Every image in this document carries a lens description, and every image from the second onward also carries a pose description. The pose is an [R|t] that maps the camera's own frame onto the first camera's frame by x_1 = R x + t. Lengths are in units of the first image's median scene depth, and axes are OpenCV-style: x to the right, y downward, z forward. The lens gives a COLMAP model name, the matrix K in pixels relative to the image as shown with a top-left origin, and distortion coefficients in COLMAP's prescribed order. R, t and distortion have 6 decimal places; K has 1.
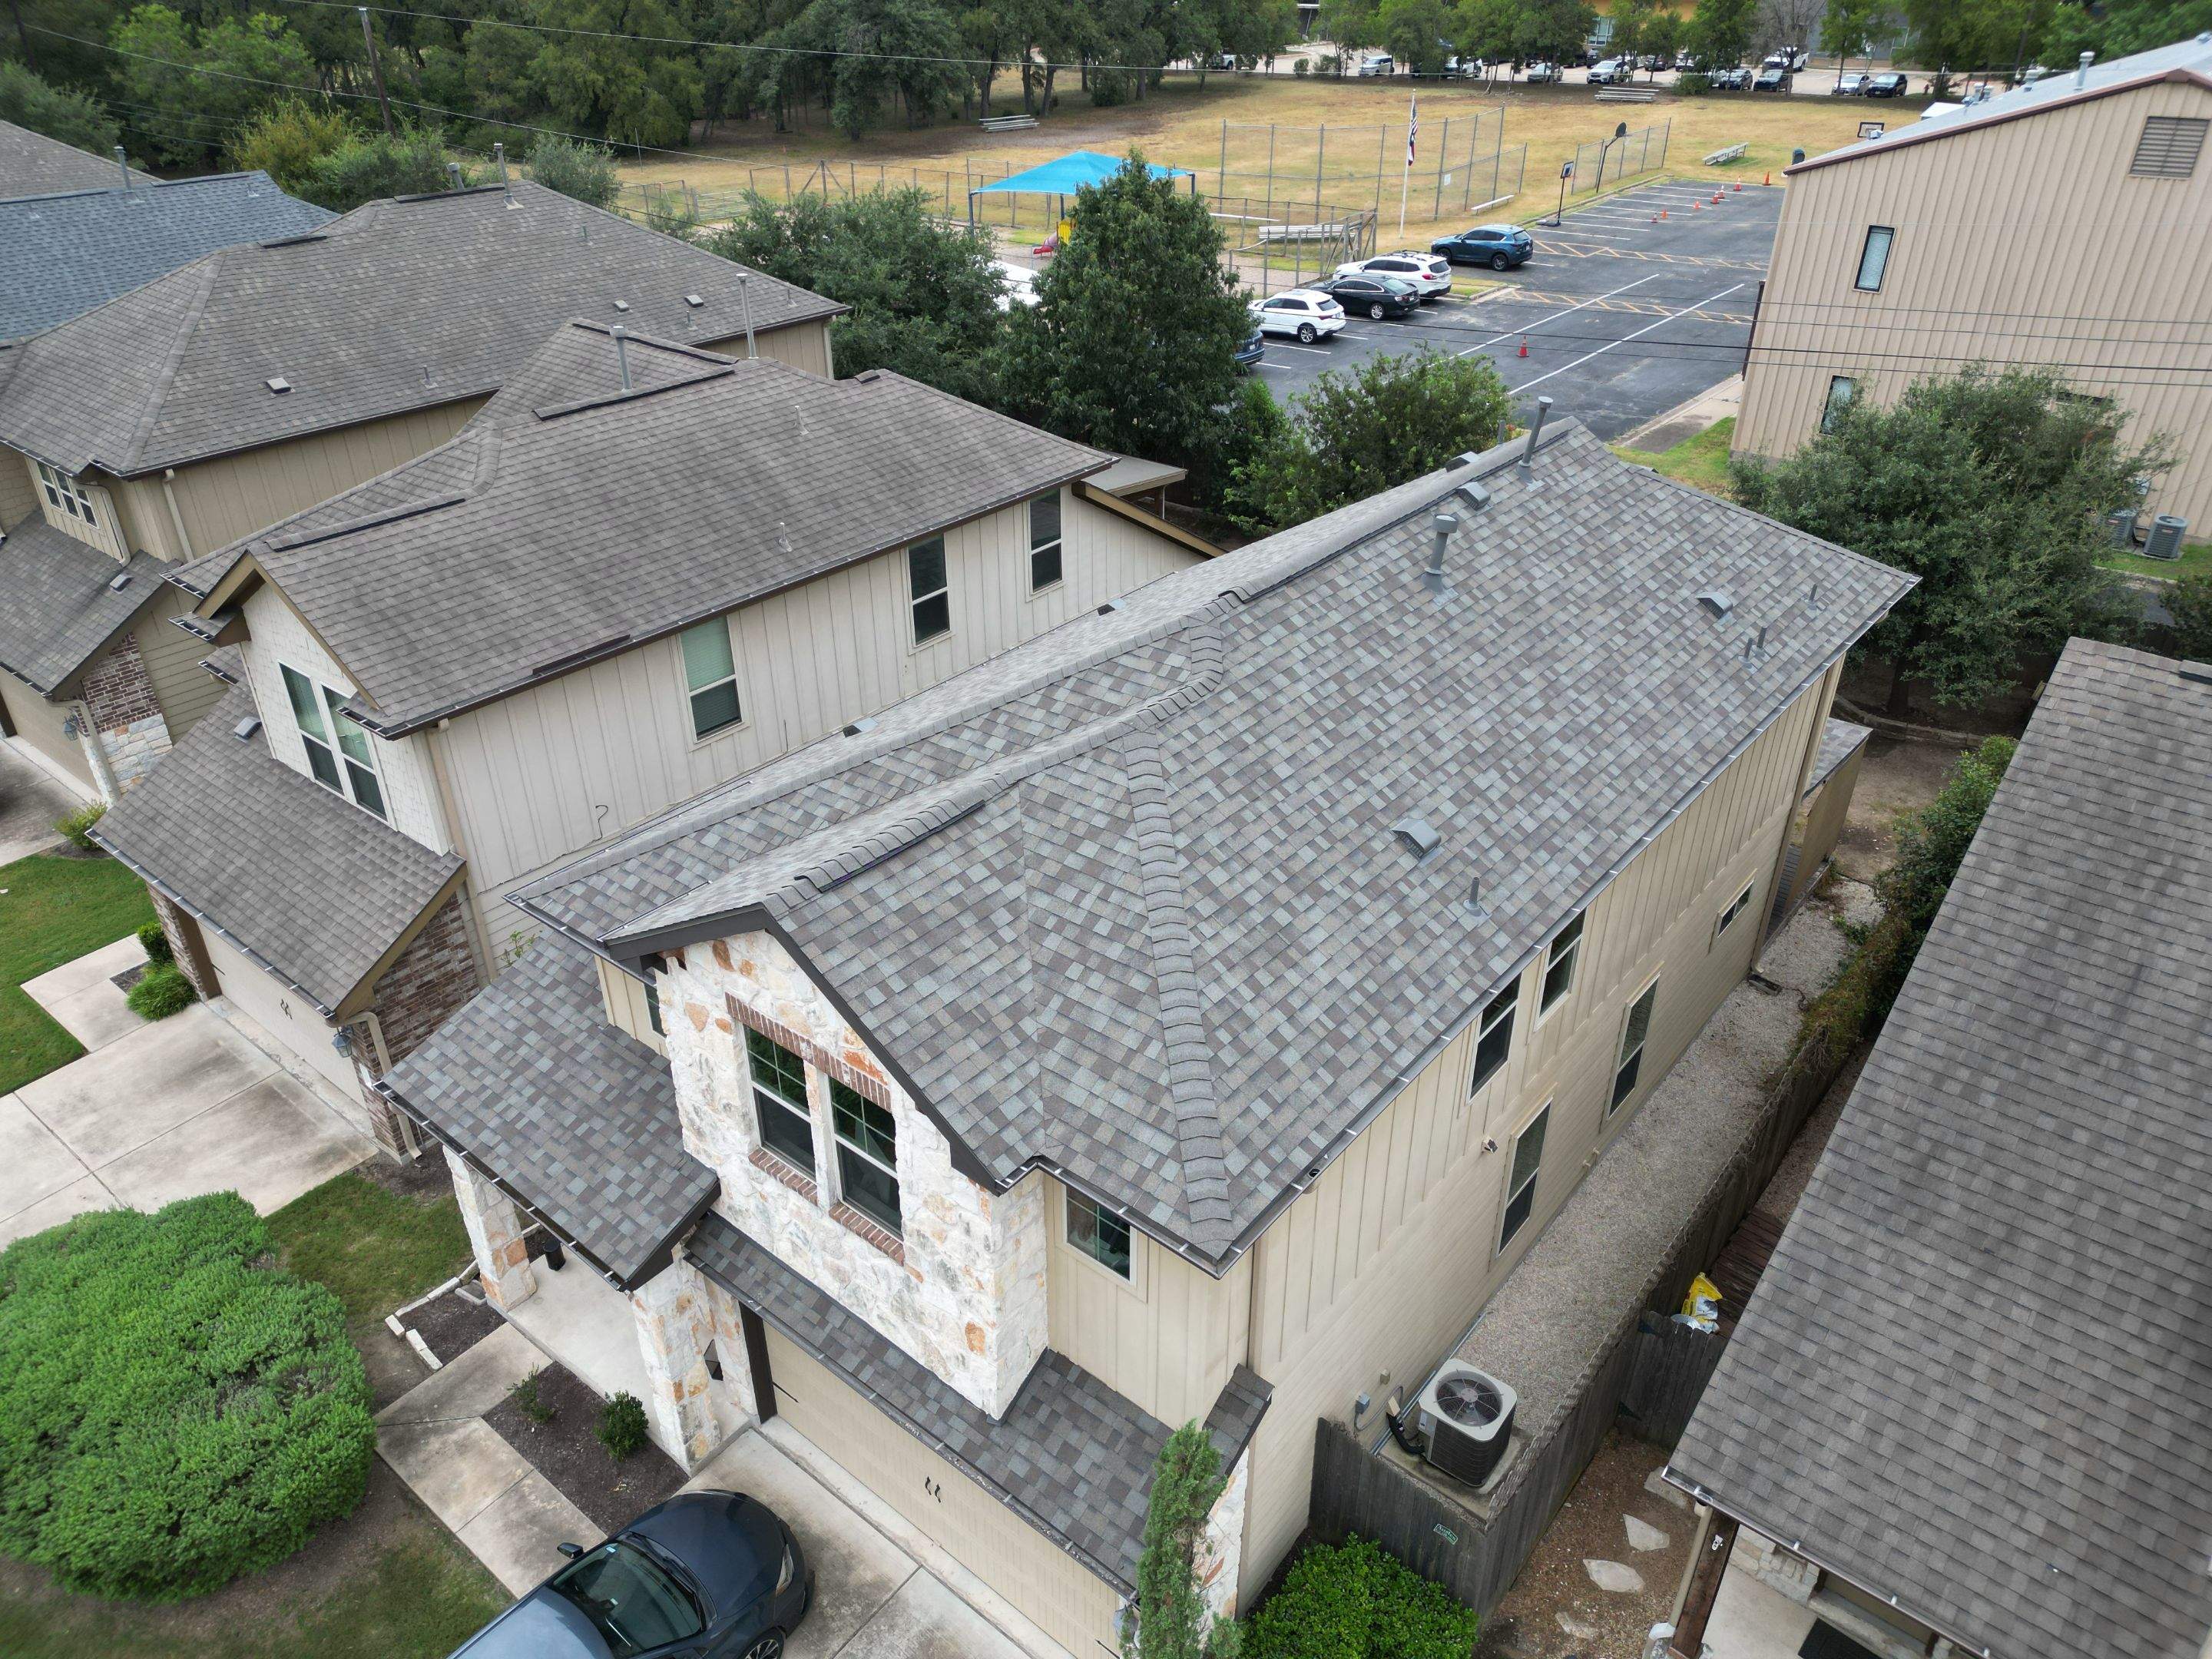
lens RADIAL K [[1547.0, 0, 1103.1], [0, 1547.0, 832.6], [0, 0, 1]] dist [0.067532, -0.052770]
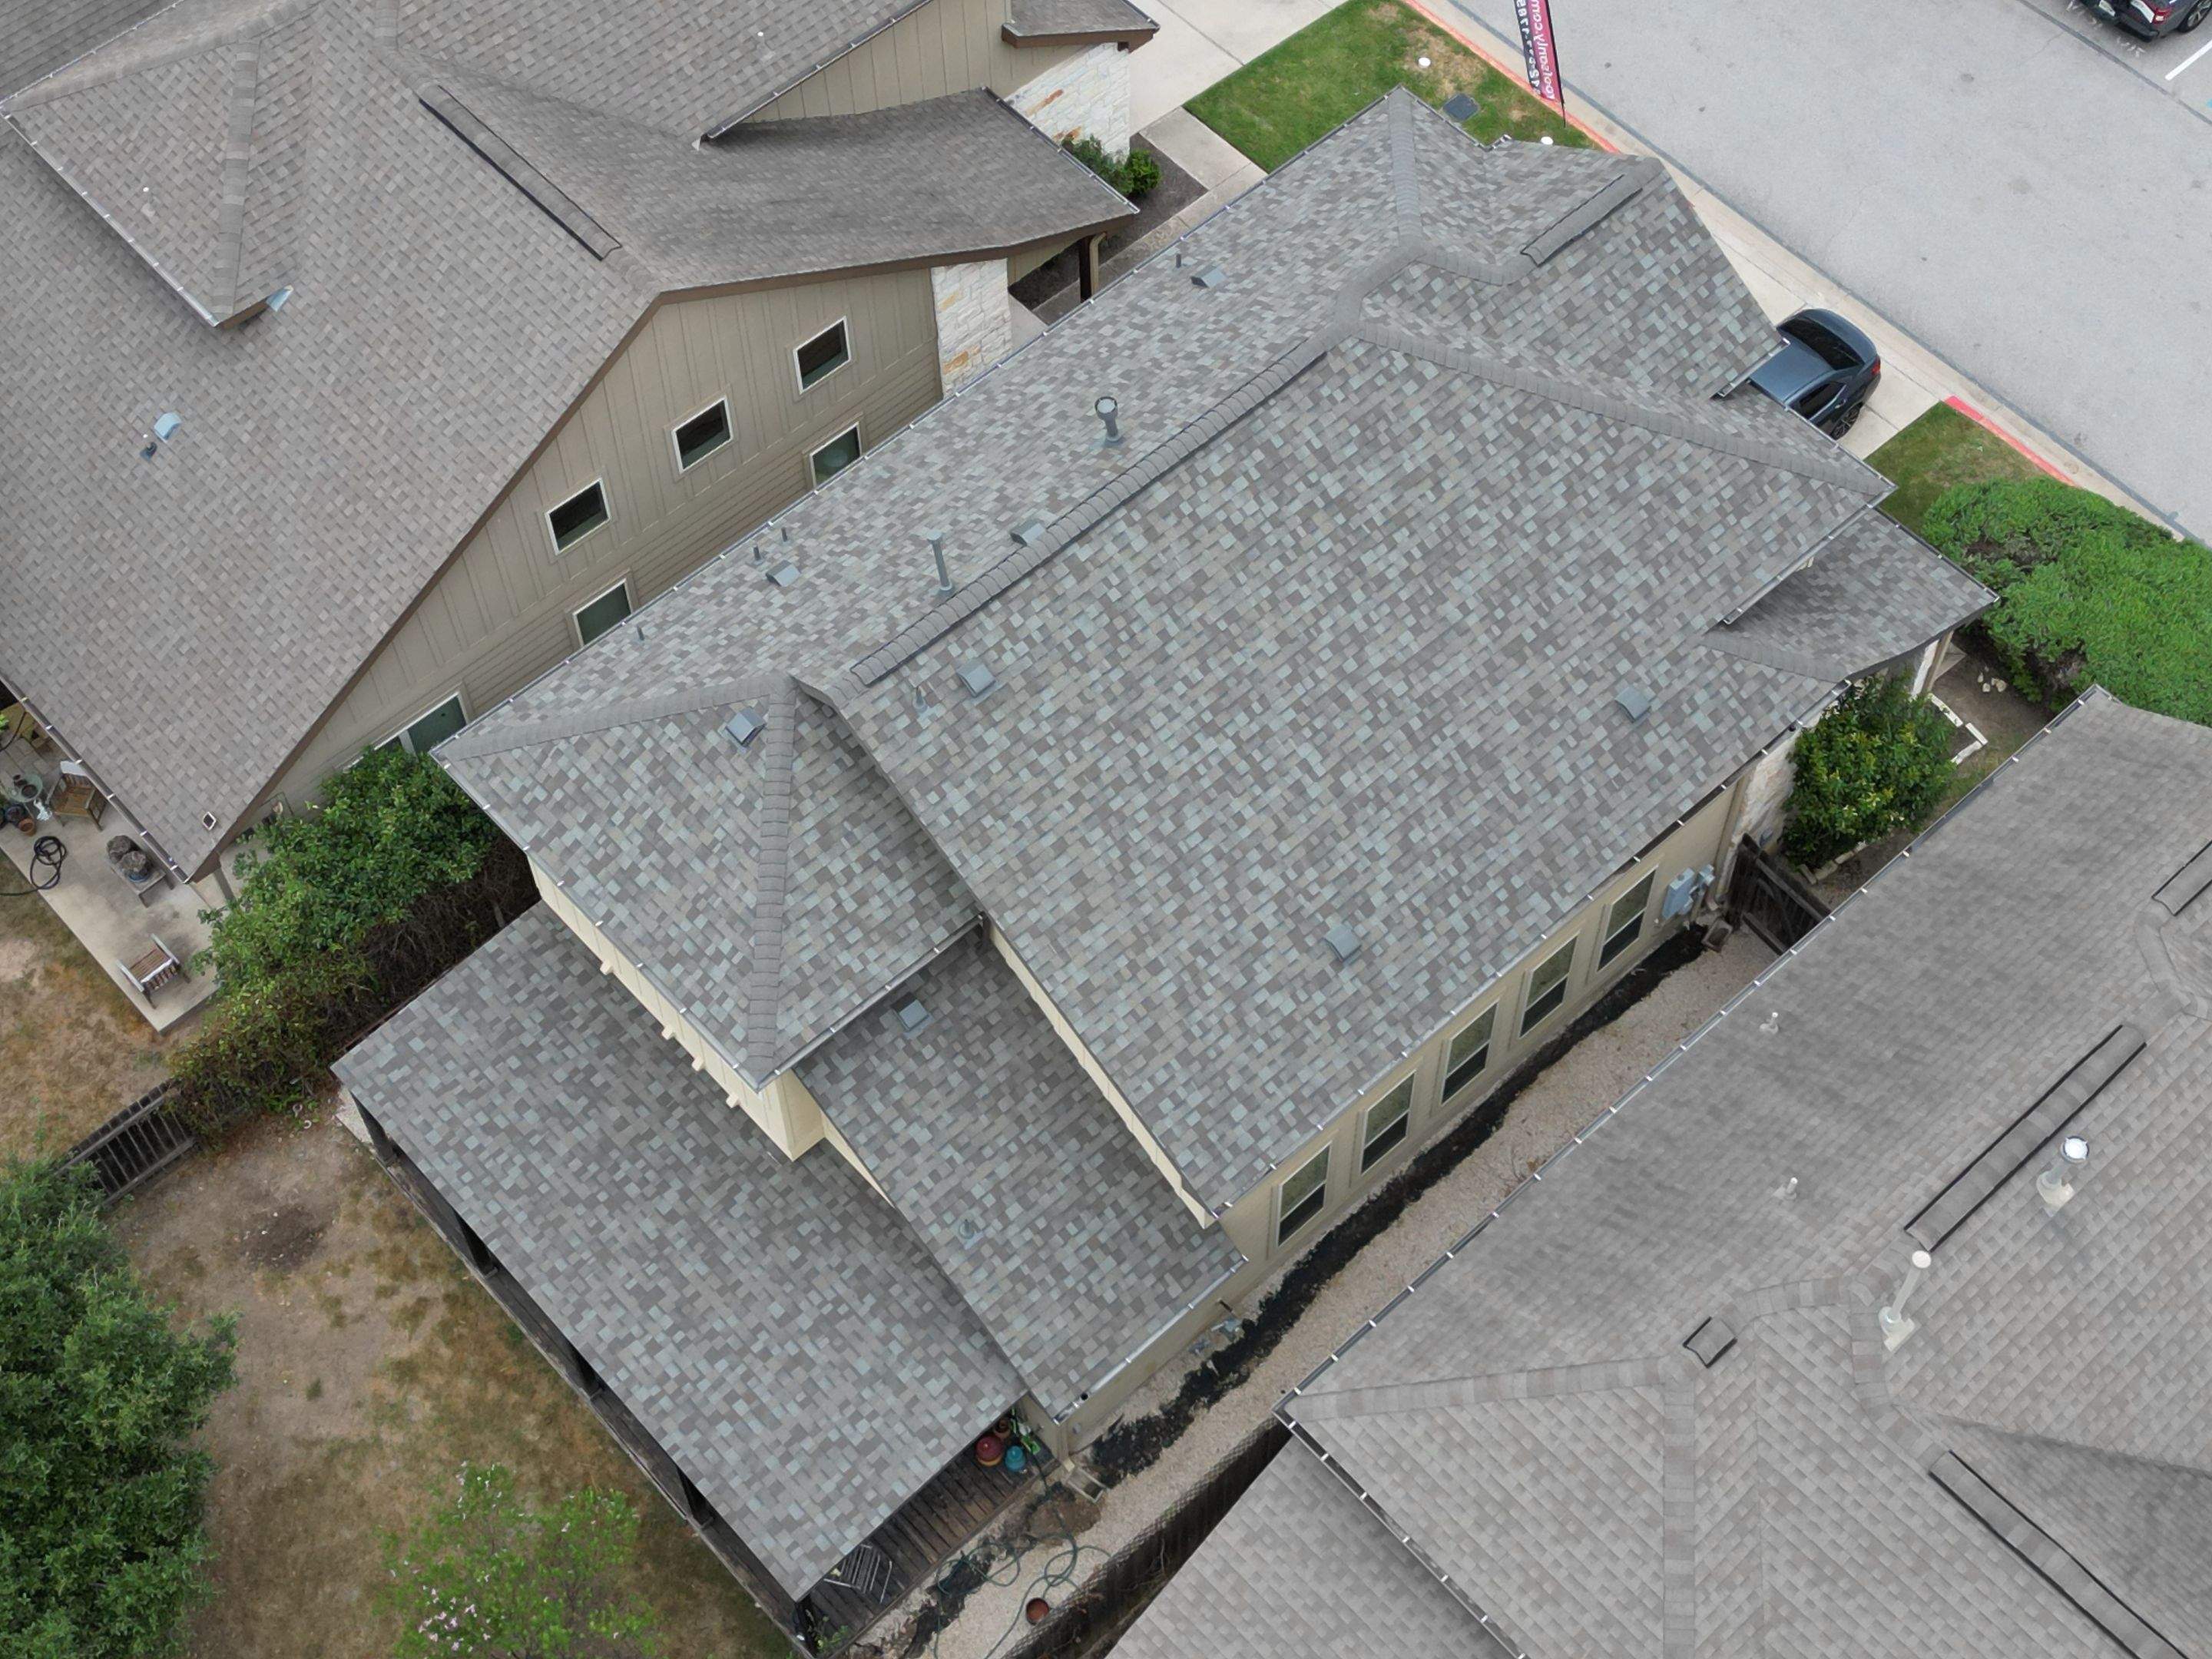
lens RADIAL K [[3083.0, 0, 1094.7], [0, 3083.0, 831.0], [0, 0, 1]] dist [0.113012, 0.000000]
pose [[-0.989145, -0.112165, 0.094924, -0.016830], [0.092089, 0.030201, 0.995293, -2.561927], [-0.114504, 0.993231, -0.019544, 1.439991]]
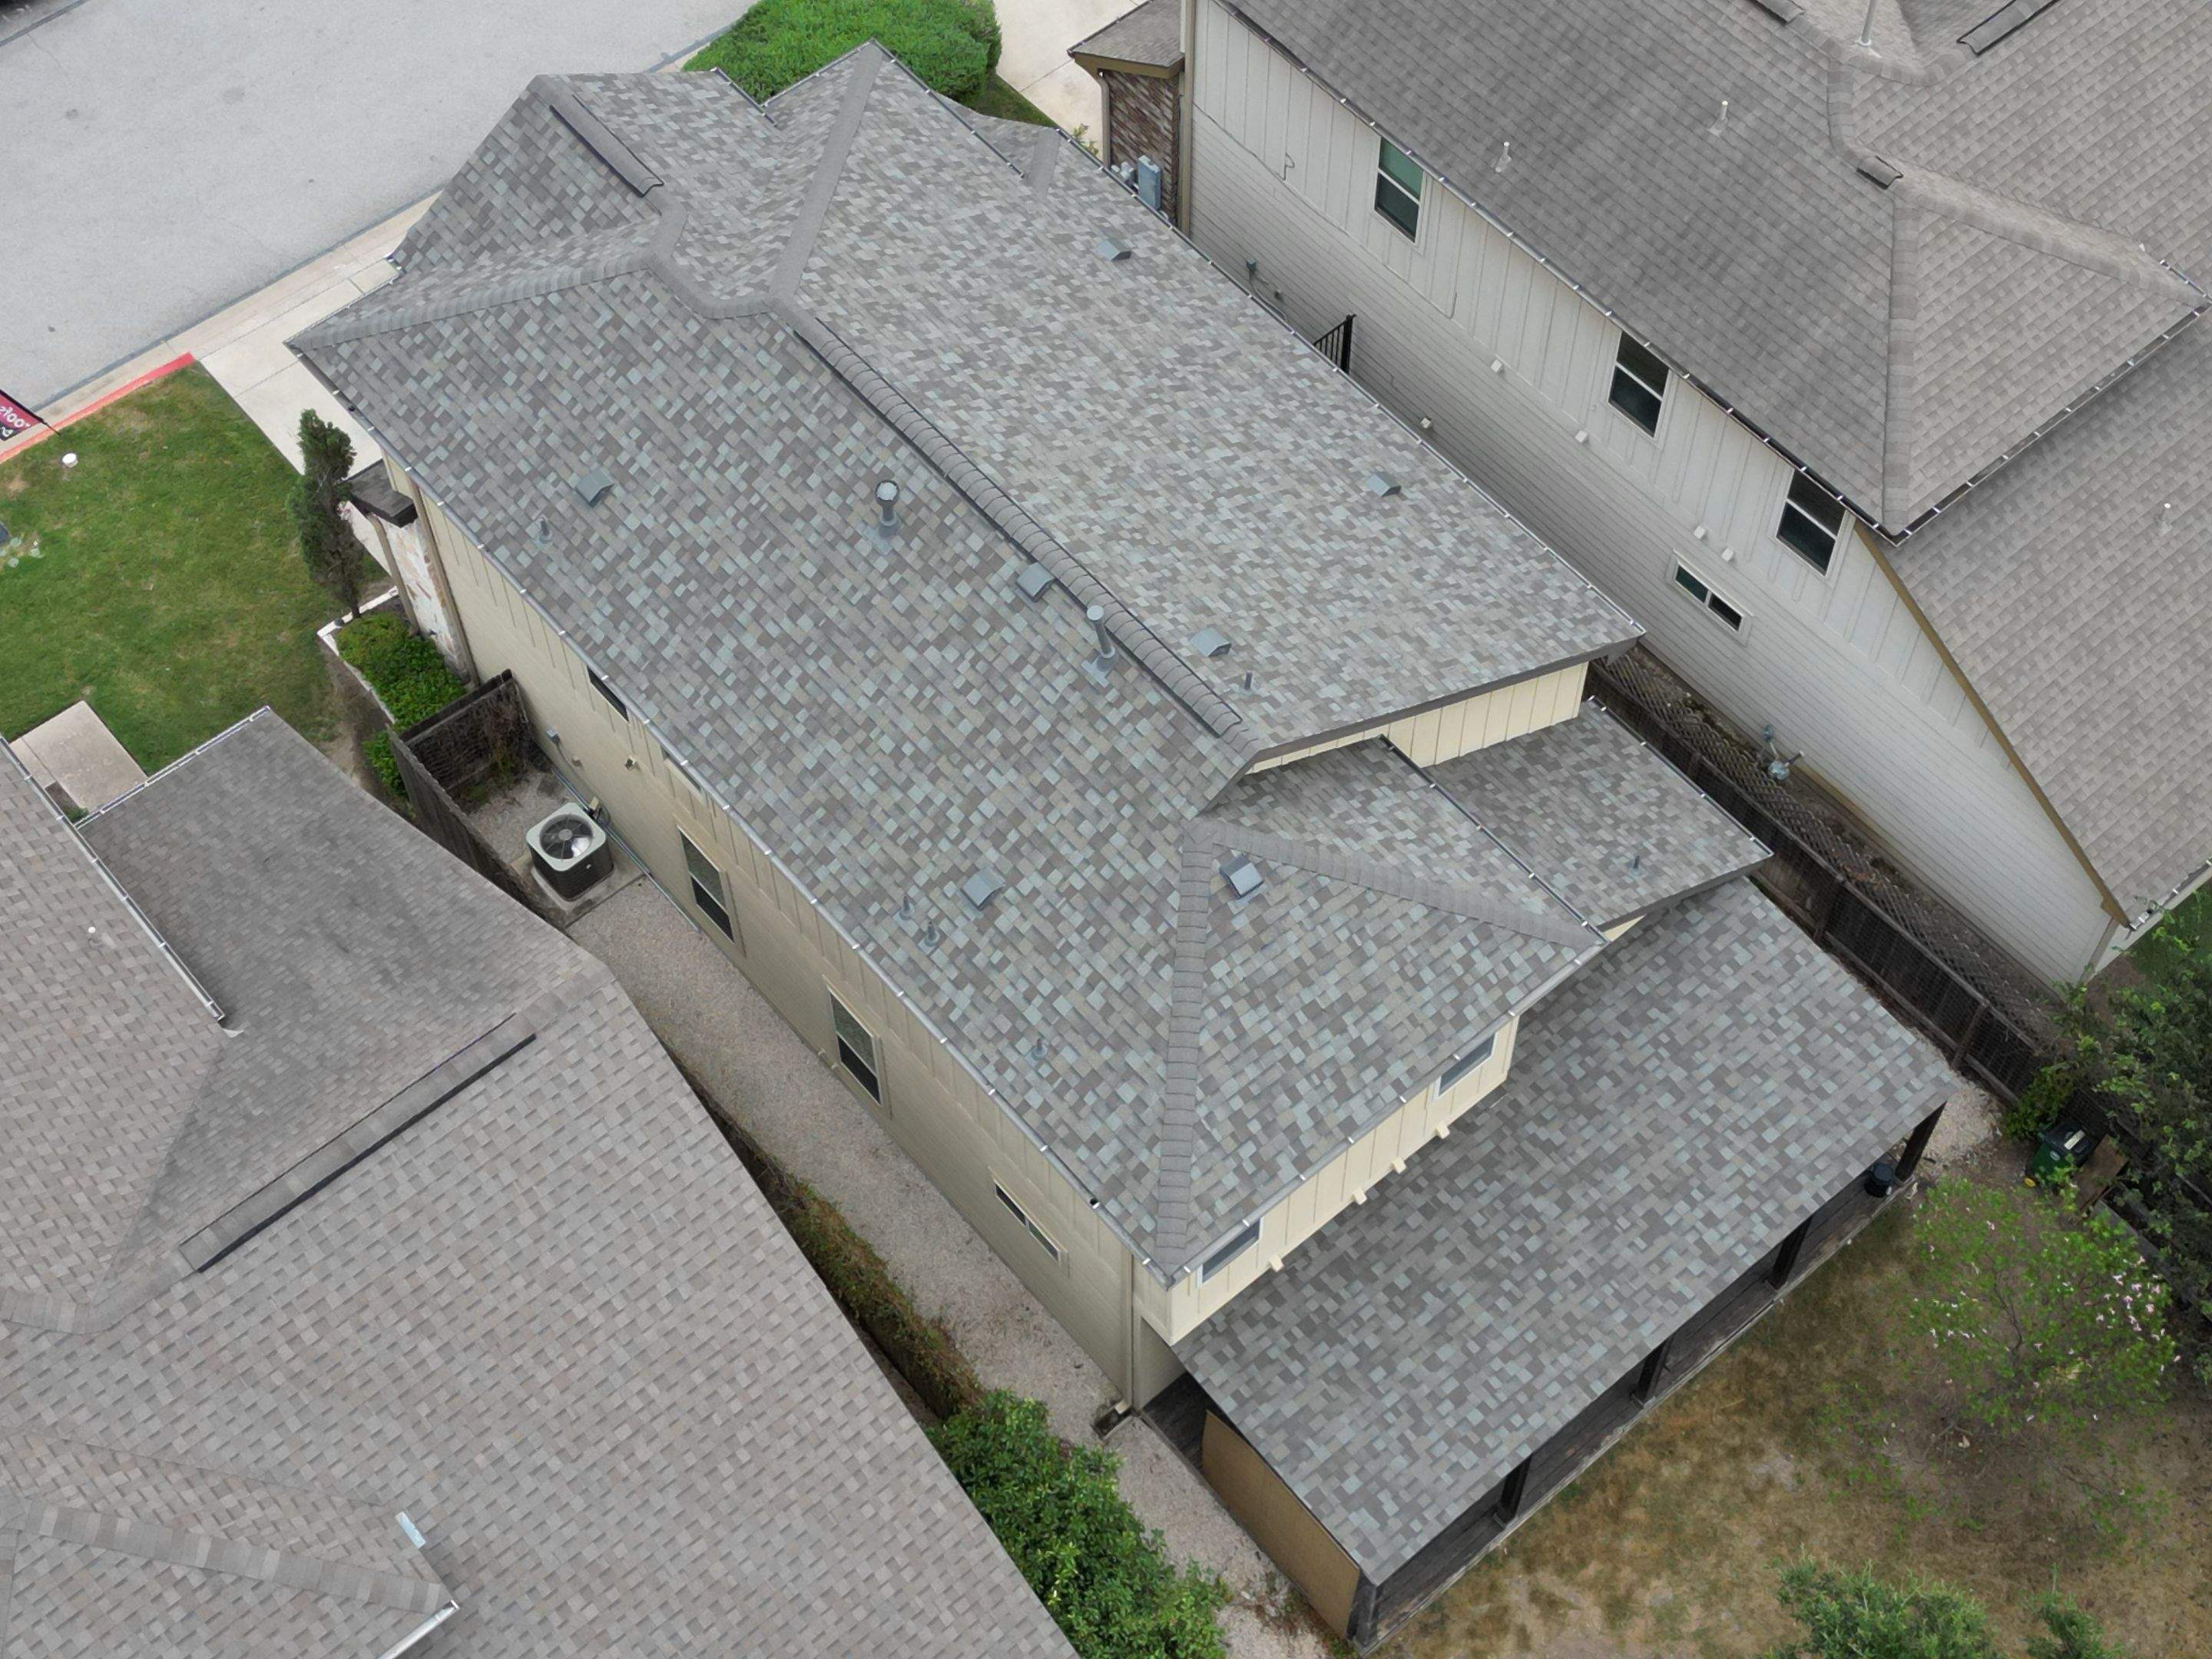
lens RADIAL K [[3083.0, 0, 1102.8], [0, 3083.0, 838.5], [0, 0, 1]] dist [0.113012, 0.000000]
pose [[-0.178676, 0.834356, -0.521464, 1.530339], [-0.498459, 0.380186, 0.779100, -1.871474], [0.848300, 0.399135, 0.347963, 0.545683]]
